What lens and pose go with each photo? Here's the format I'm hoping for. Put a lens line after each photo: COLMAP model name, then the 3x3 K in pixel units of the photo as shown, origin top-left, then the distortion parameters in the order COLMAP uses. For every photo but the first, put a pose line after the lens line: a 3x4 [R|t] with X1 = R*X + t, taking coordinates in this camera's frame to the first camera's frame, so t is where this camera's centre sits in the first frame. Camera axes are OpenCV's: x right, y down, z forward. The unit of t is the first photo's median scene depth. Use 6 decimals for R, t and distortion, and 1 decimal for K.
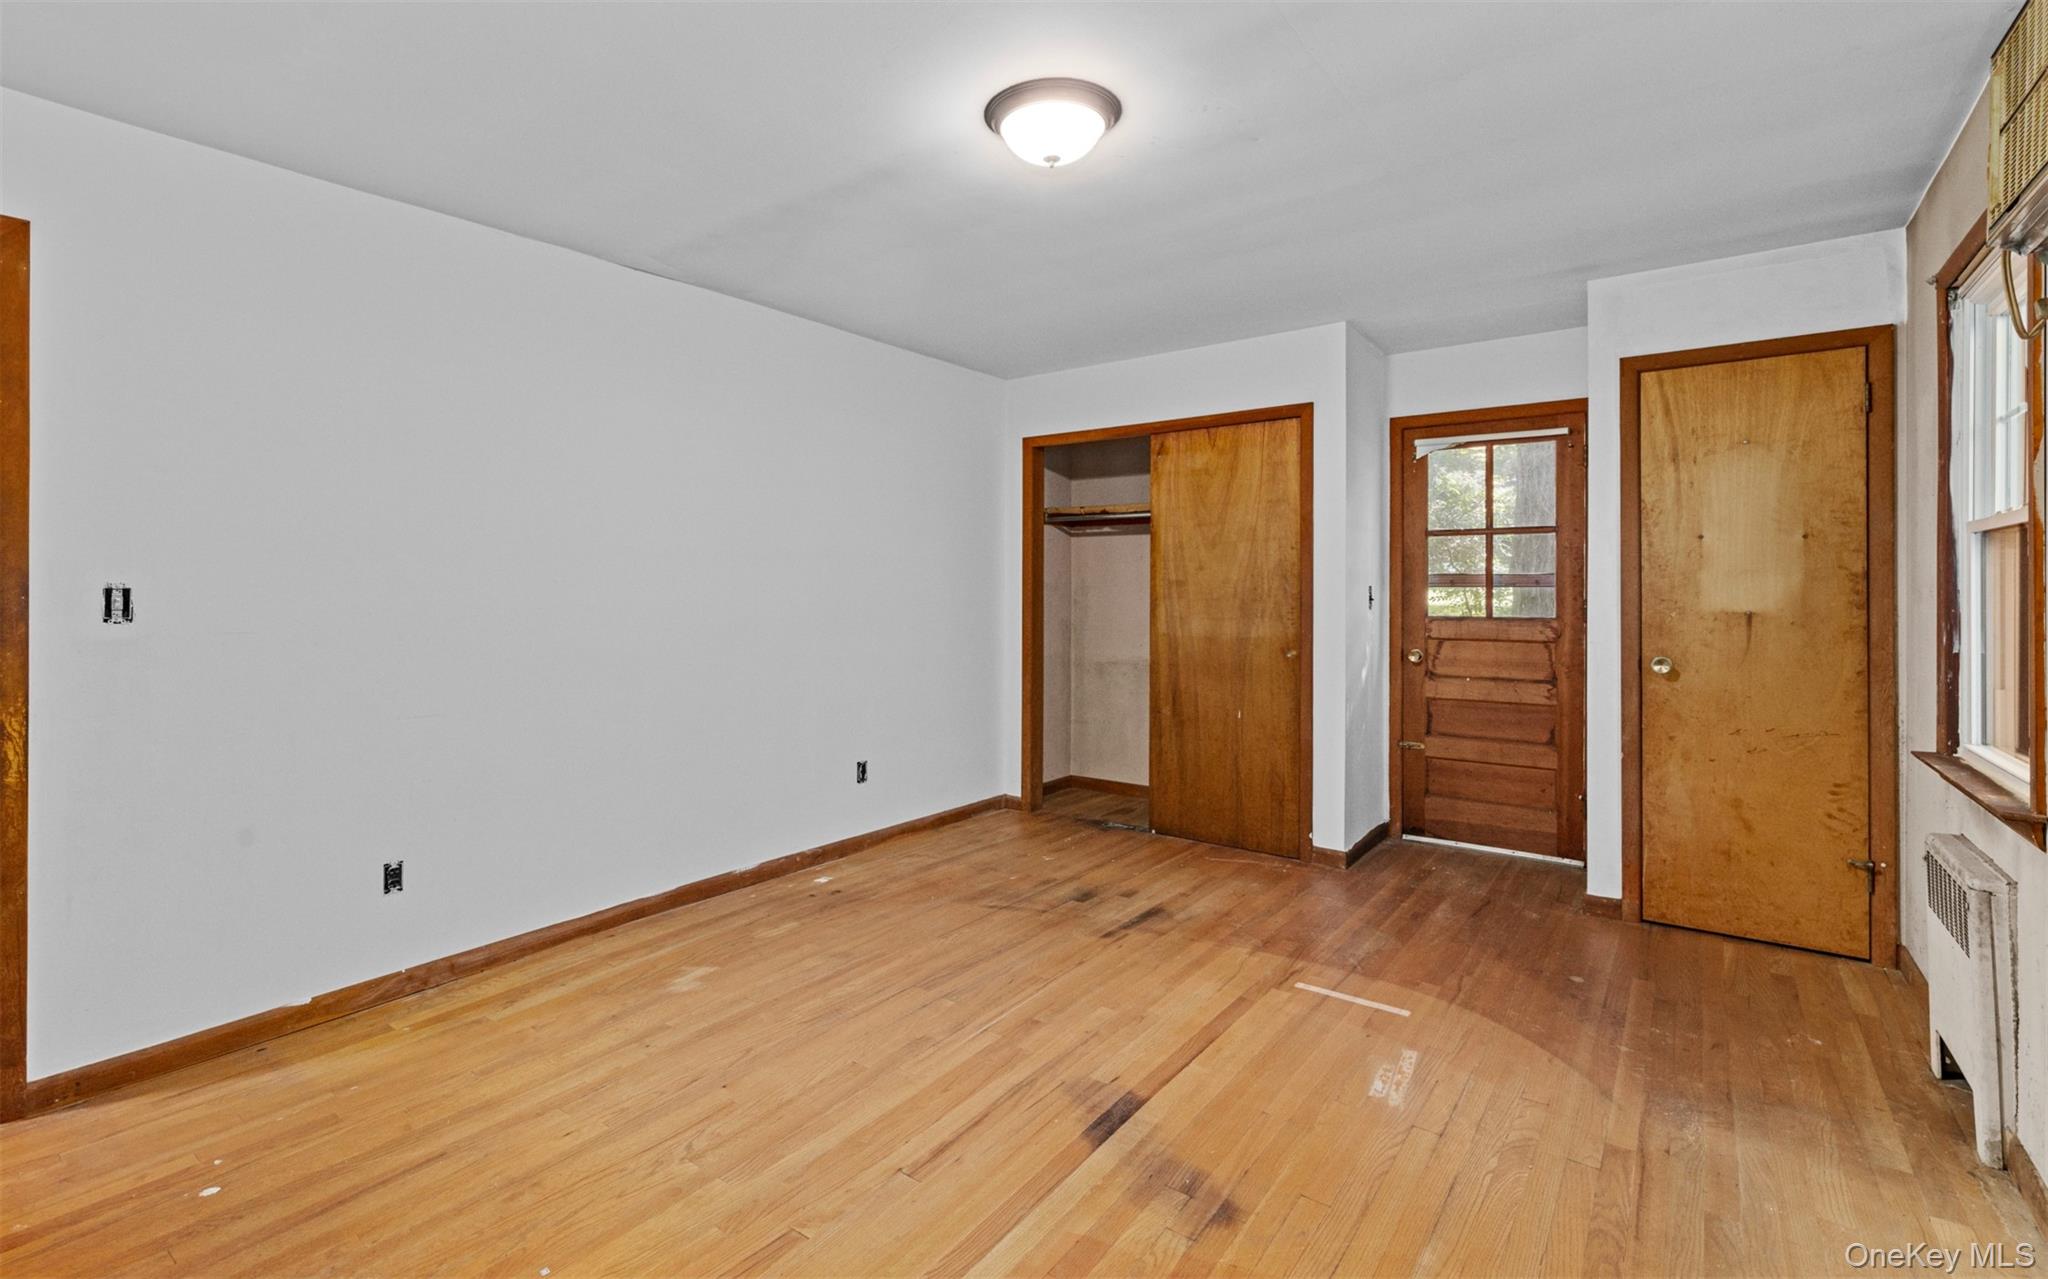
lens RADIAL K [[894.2, 0, 1023.4], [0, 894.2, 588.8], [0, 0, 1]] dist [0.000239, 0.000177]
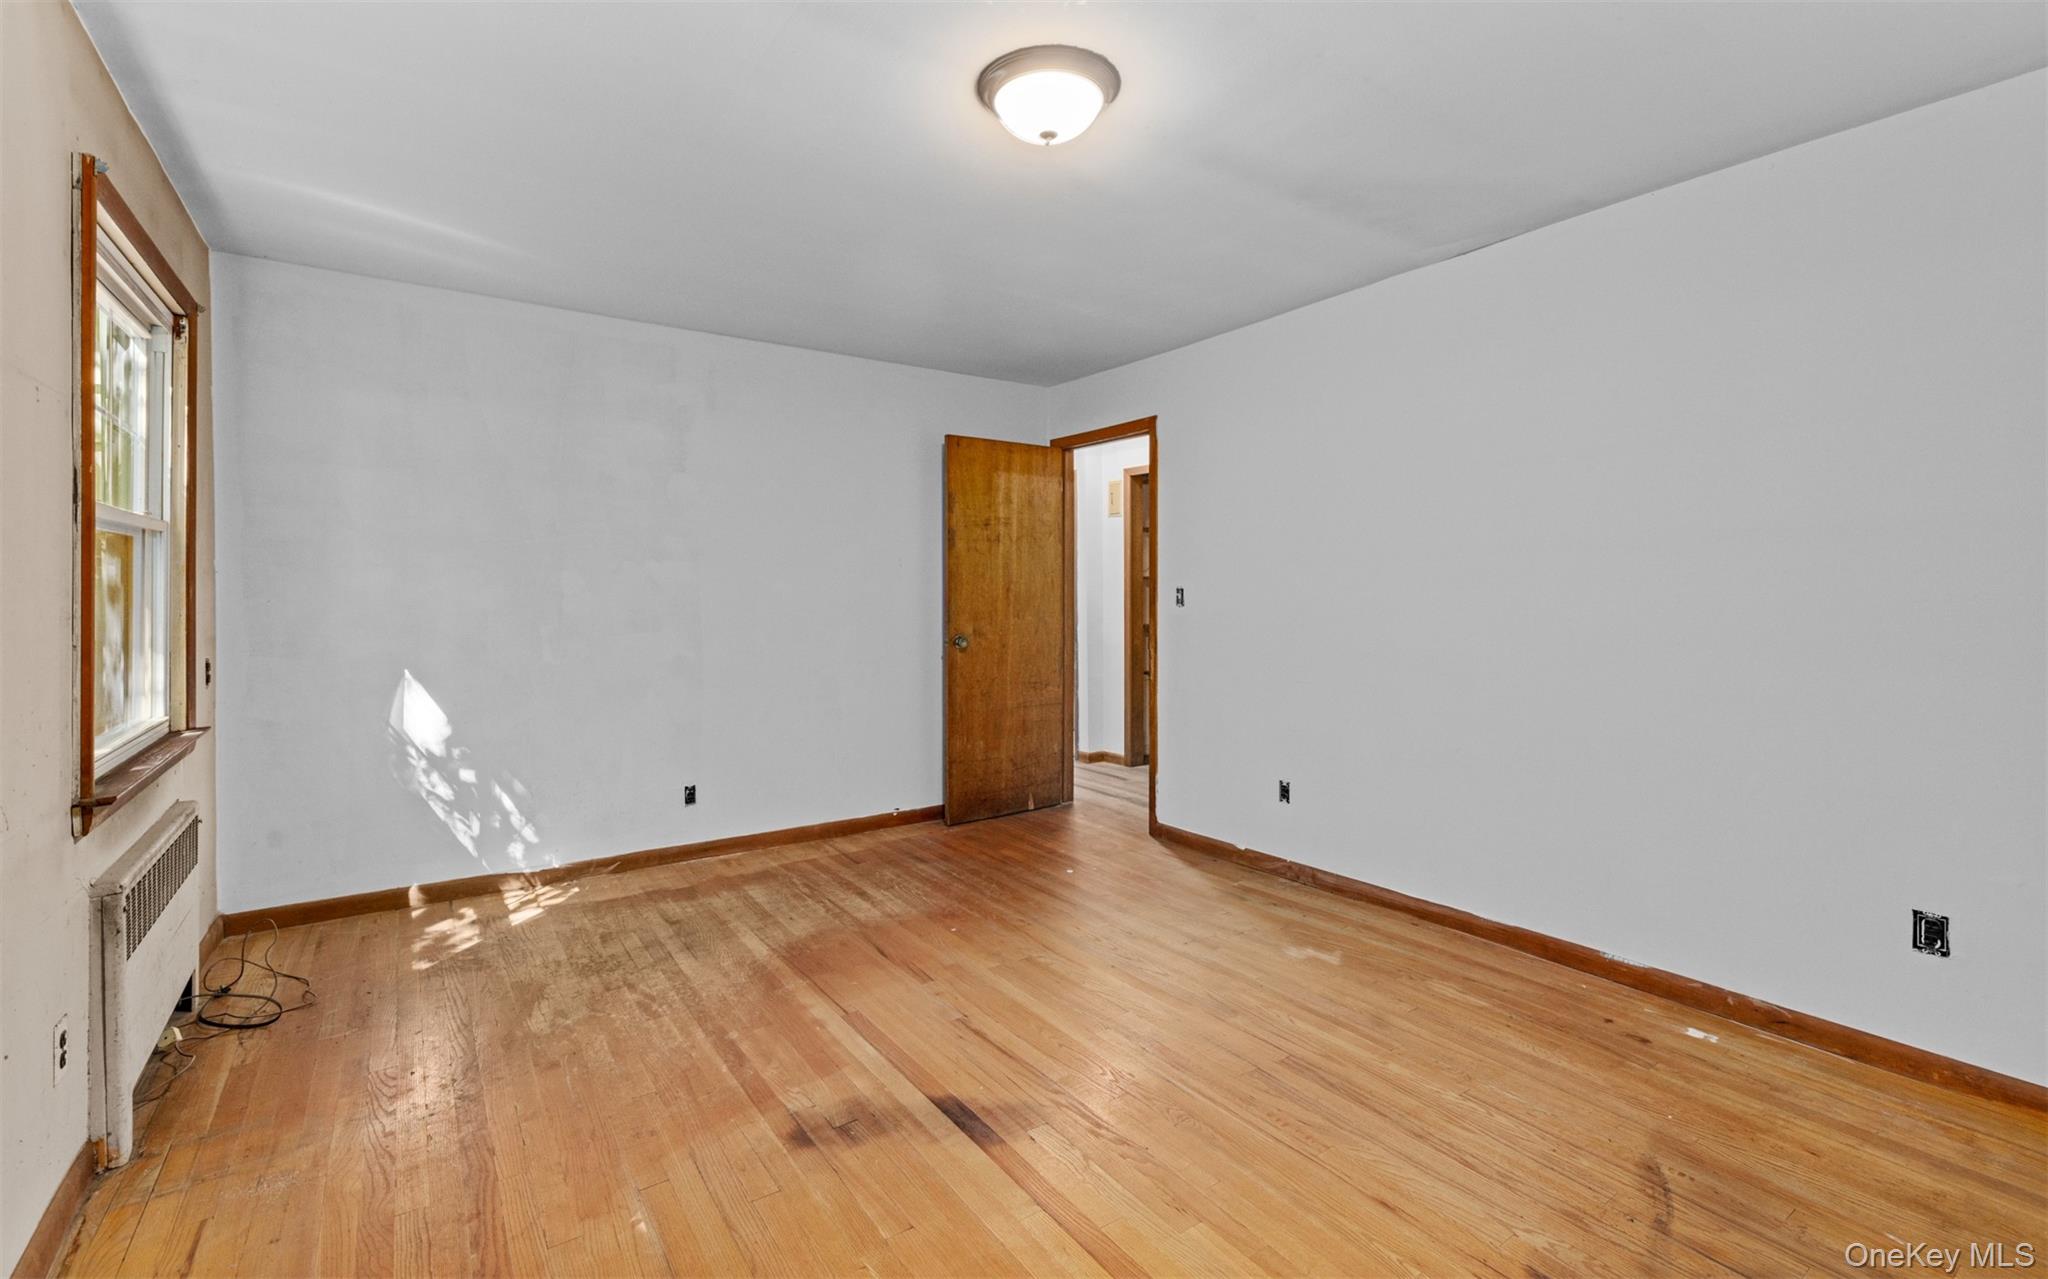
lens RADIAL K [[895.9, 0, 1007.2], [0, 895.9, 607.2], [0, 0, 1]] dist [0.000840, -0.000109]
pose [[-0.321678, 0.017008, -0.946696, 0.748294], [0.002153, 0.999849, 0.017231, 0.003837], [0.946847, 0.003505, -0.321667, 0.999263]]
